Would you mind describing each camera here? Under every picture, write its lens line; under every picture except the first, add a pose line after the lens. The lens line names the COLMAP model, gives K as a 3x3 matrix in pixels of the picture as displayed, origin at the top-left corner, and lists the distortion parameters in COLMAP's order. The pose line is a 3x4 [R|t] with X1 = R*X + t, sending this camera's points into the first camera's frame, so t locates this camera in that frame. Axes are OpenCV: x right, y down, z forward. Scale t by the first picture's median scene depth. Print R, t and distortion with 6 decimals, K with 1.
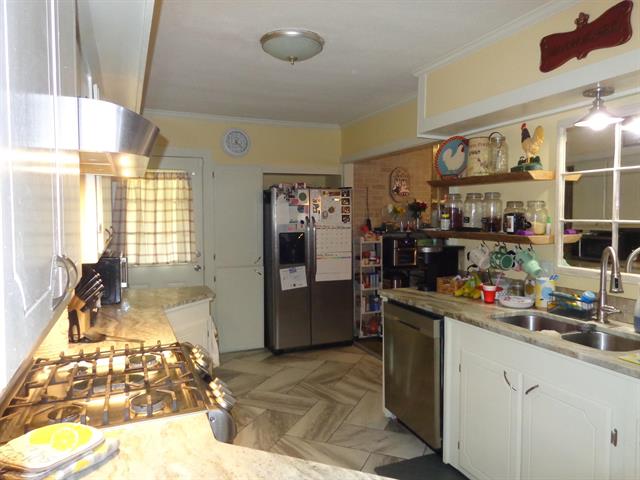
lens RADIAL K [[453.0, 0, 318.6], [0, 453.0, 239.9], [0, 0, 1]] dist [0.010600, 0.003955]
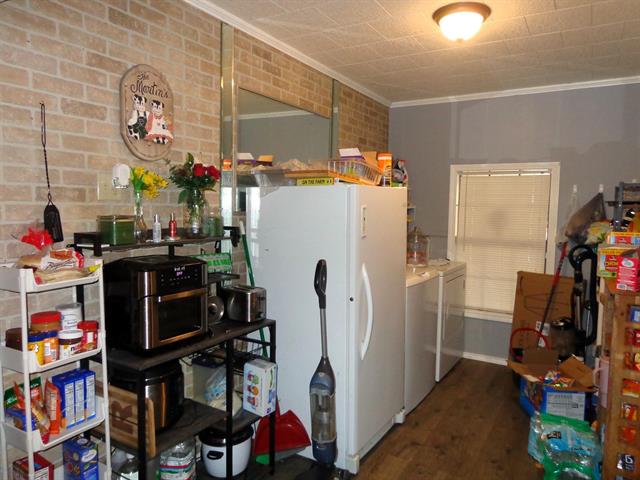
lens RADIAL K [[451.7, 0, 319.2], [0, 451.7, 240.5], [0, 0, 1]] dist [0.005551, -0.003365]
pose [[0.815768, -0.035832, 0.577269, 0.093493], [0.020158, 0.999234, 0.033538, -0.034098], [-0.578028, -0.015722, 0.815865, 0.744455]]
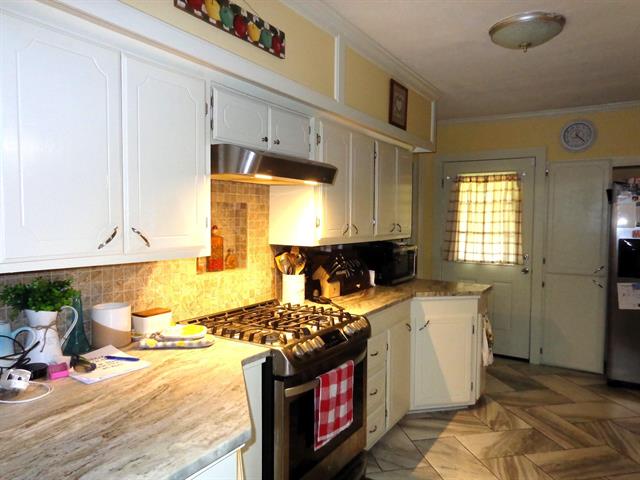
lens RADIAL K [[451.7, 0, 320.0], [0, 451.7, 238.7], [0, 0, 1]] dist [0.005551, -0.003365]
pose [[0.562174, 0.047797, -0.825636, 0.288781], [-0.055800, 0.998246, 0.019795, -0.001286], [0.825134, 0.034942, 0.563855, 0.088847]]
